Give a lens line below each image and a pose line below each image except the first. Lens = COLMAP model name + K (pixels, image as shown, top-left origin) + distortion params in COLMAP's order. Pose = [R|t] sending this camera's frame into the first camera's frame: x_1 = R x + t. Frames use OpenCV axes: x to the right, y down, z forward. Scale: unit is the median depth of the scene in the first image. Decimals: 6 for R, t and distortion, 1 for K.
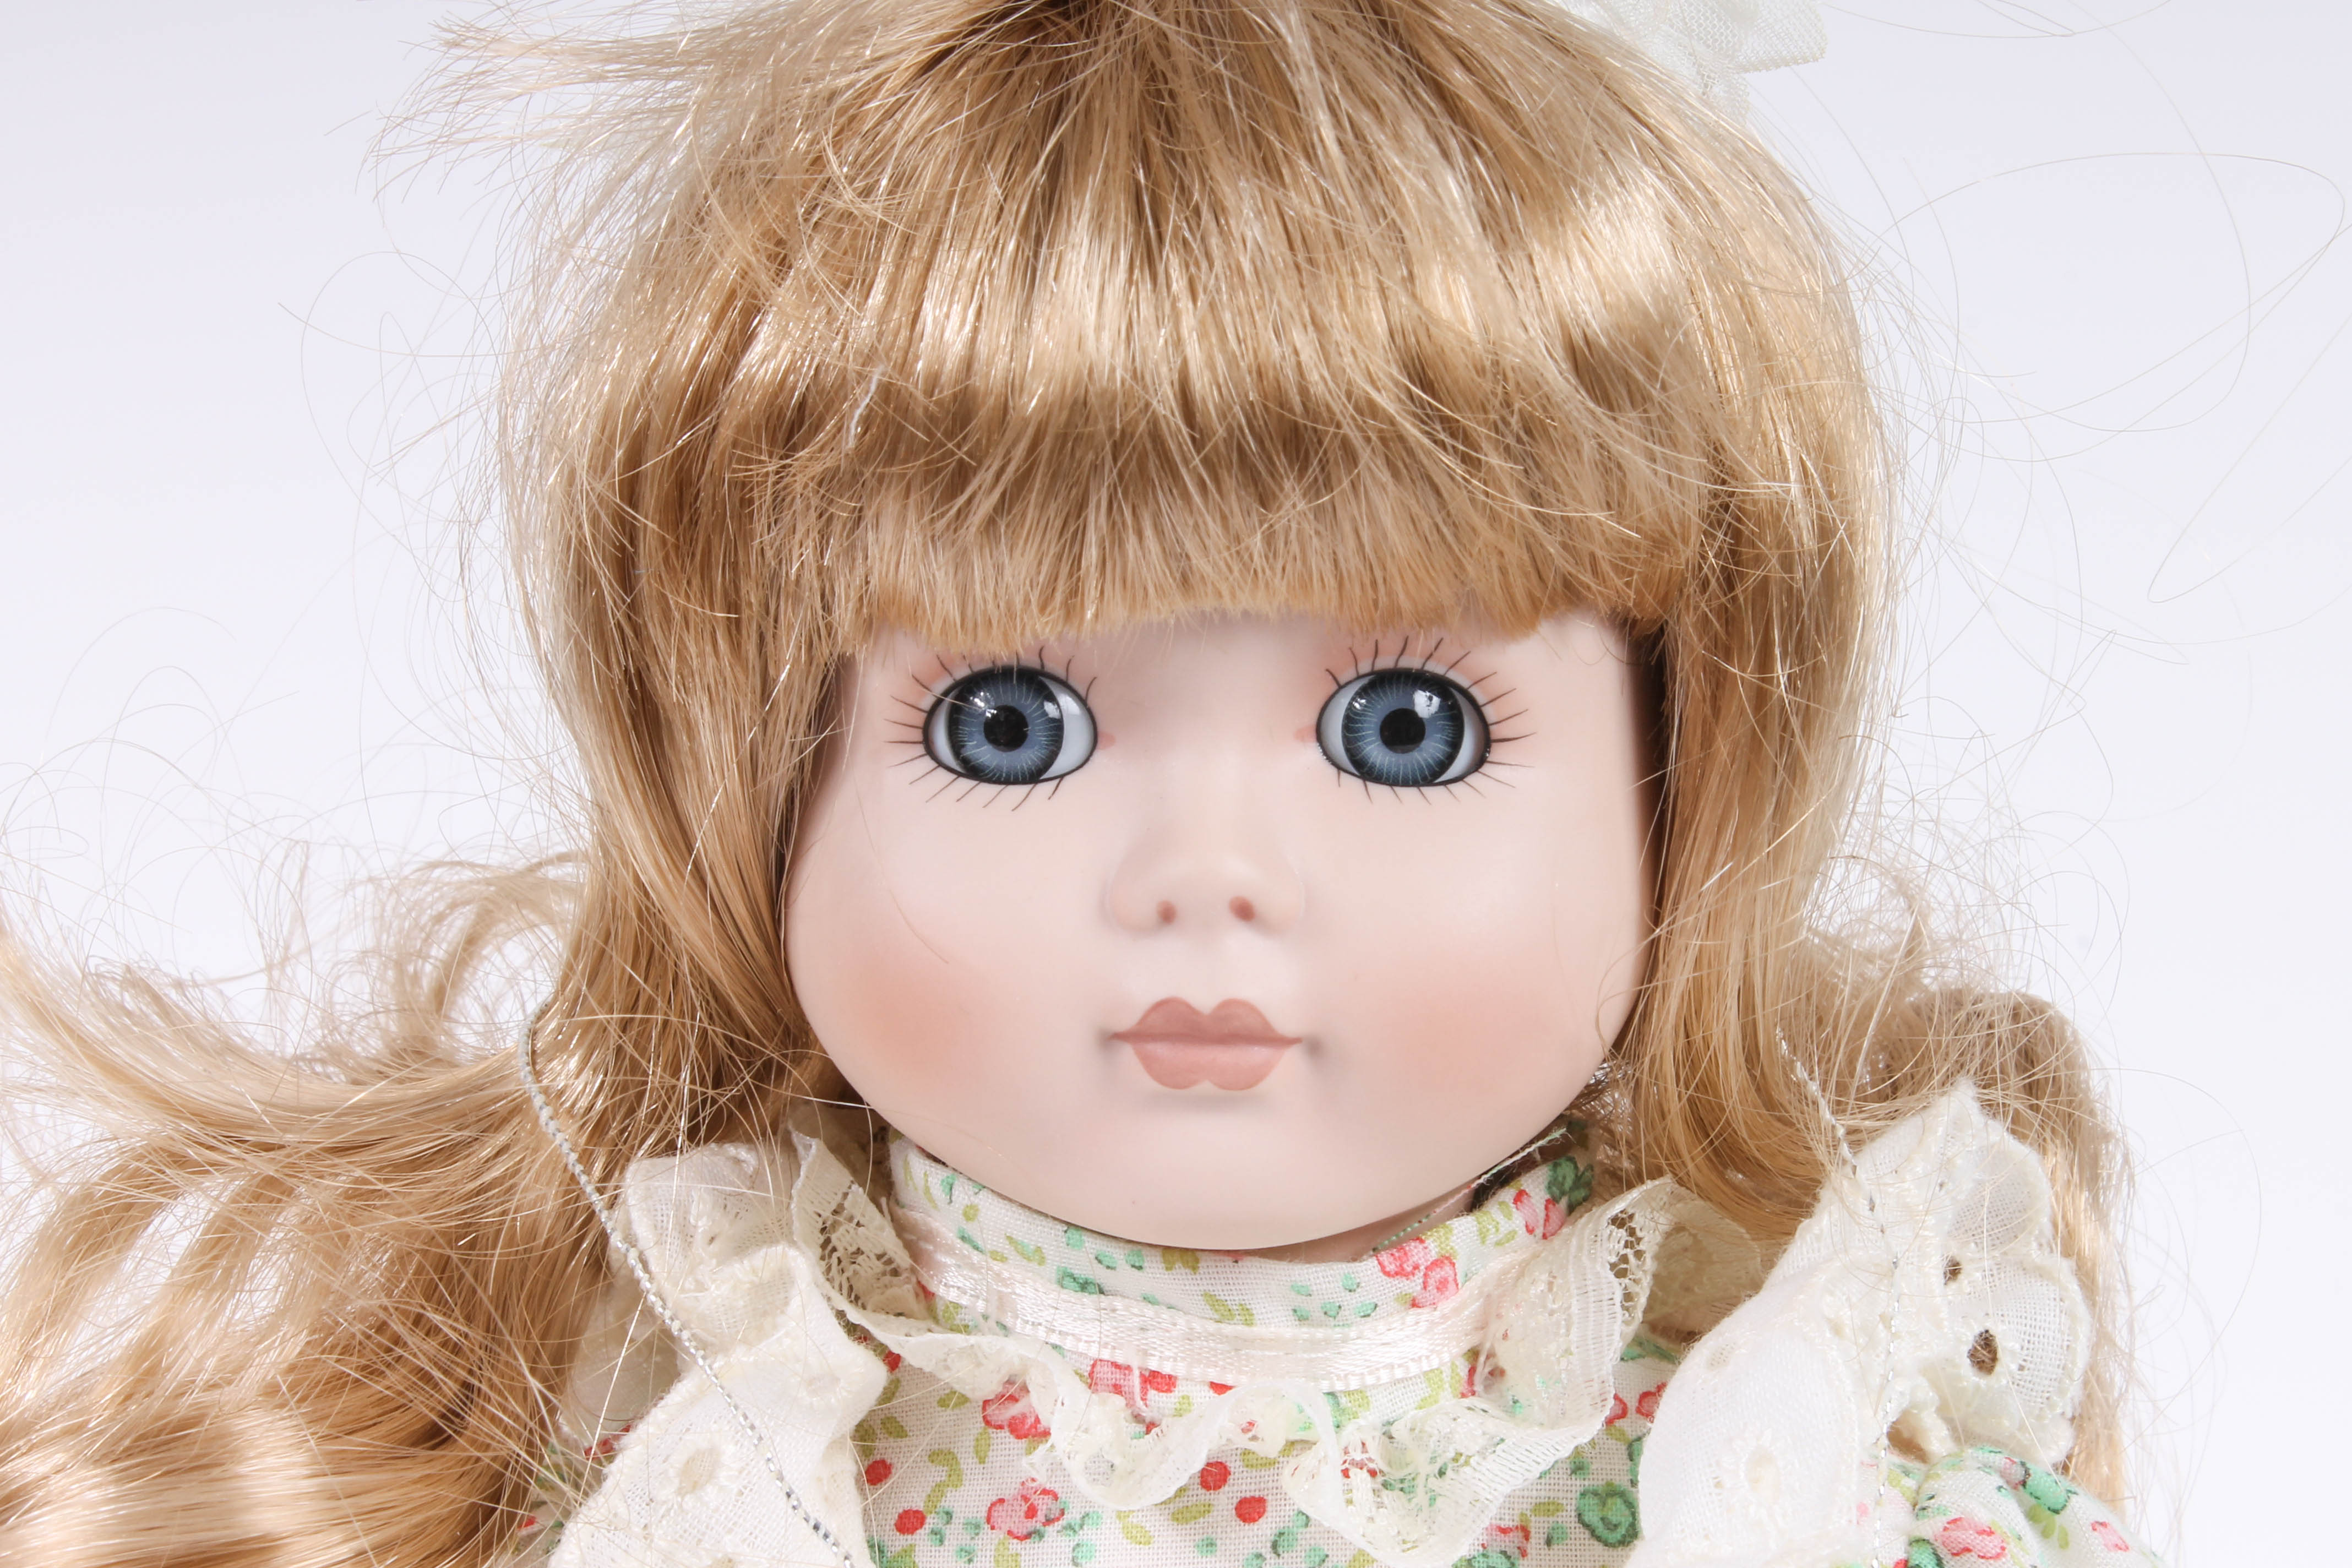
lens RADIAL K [[6027.0, 0, 1176.0], [0, 6027.0, 784.0], [0, 0, 1]] dist [0.227347, -3.546328]
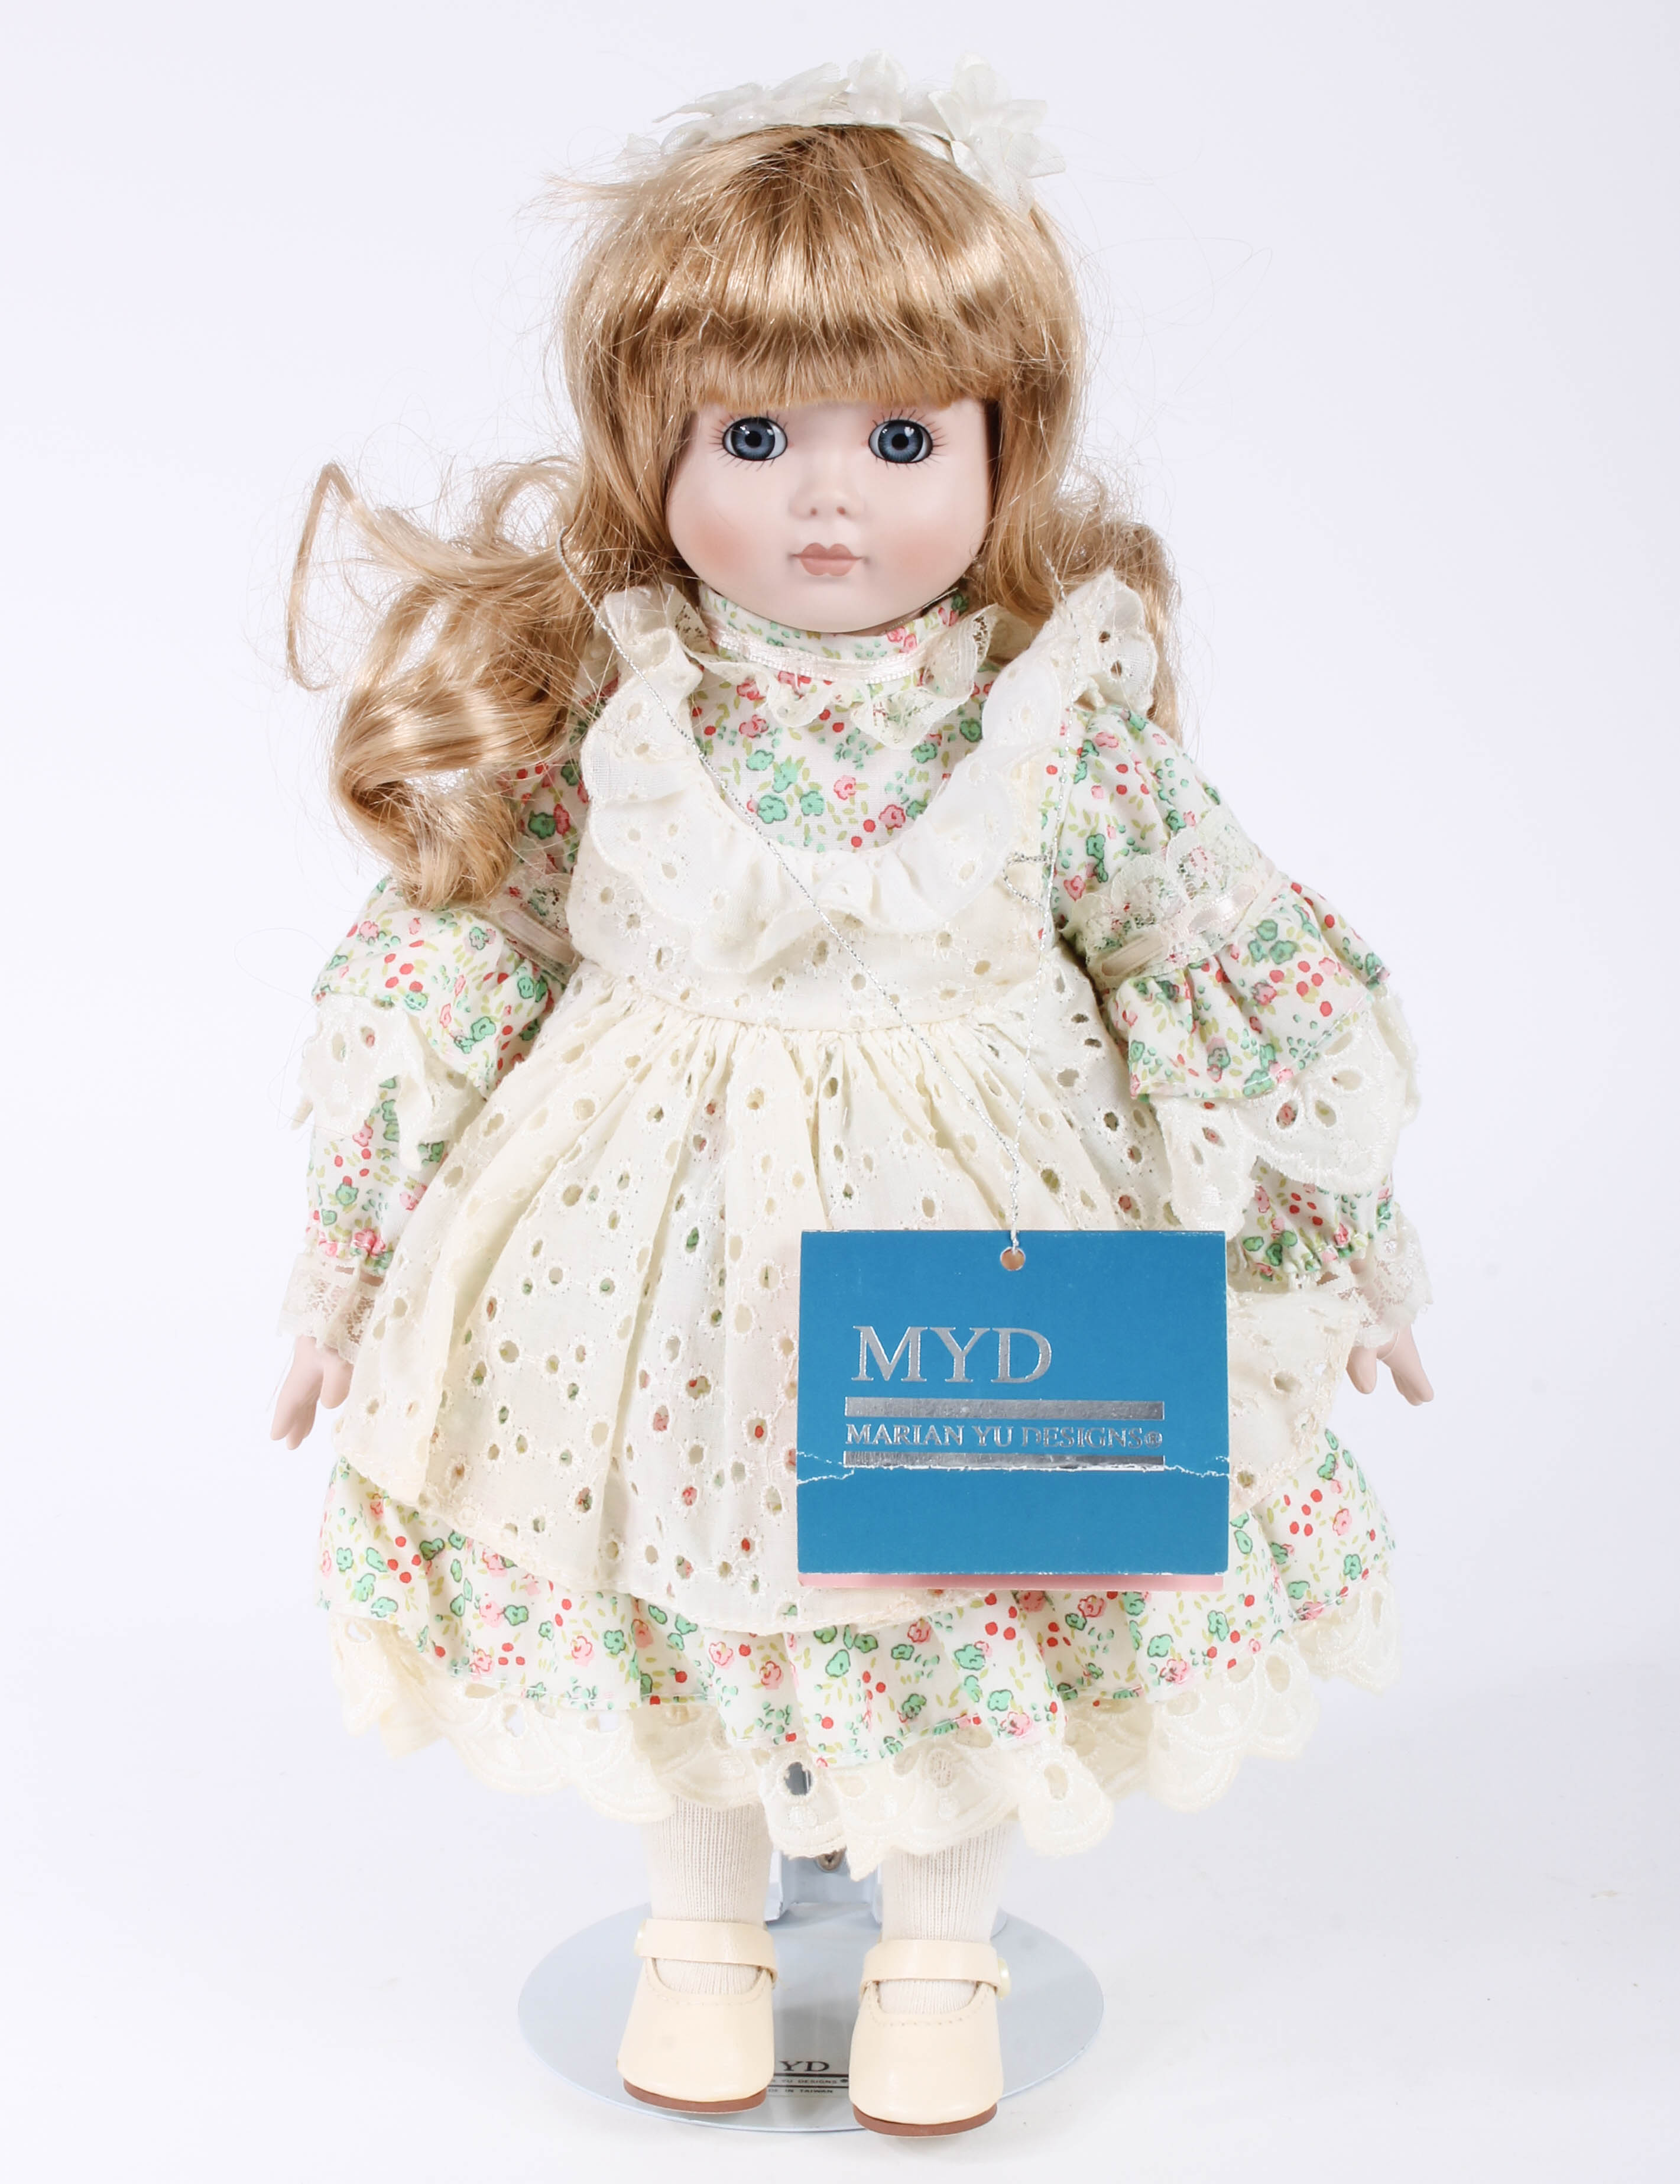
lens RADIAL K [[3839.8, 0, 840.0], [0, 3839.8, 1092.0], [0, 0, 1]] dist [0.010144, -1.131647]
pose [[0.999520, 0.005324, 0.030510, -0.038496], [-0.011818, 0.976143, 0.216806, -0.092543], [-0.028627, -0.217063, 0.975738, -0.706697]]
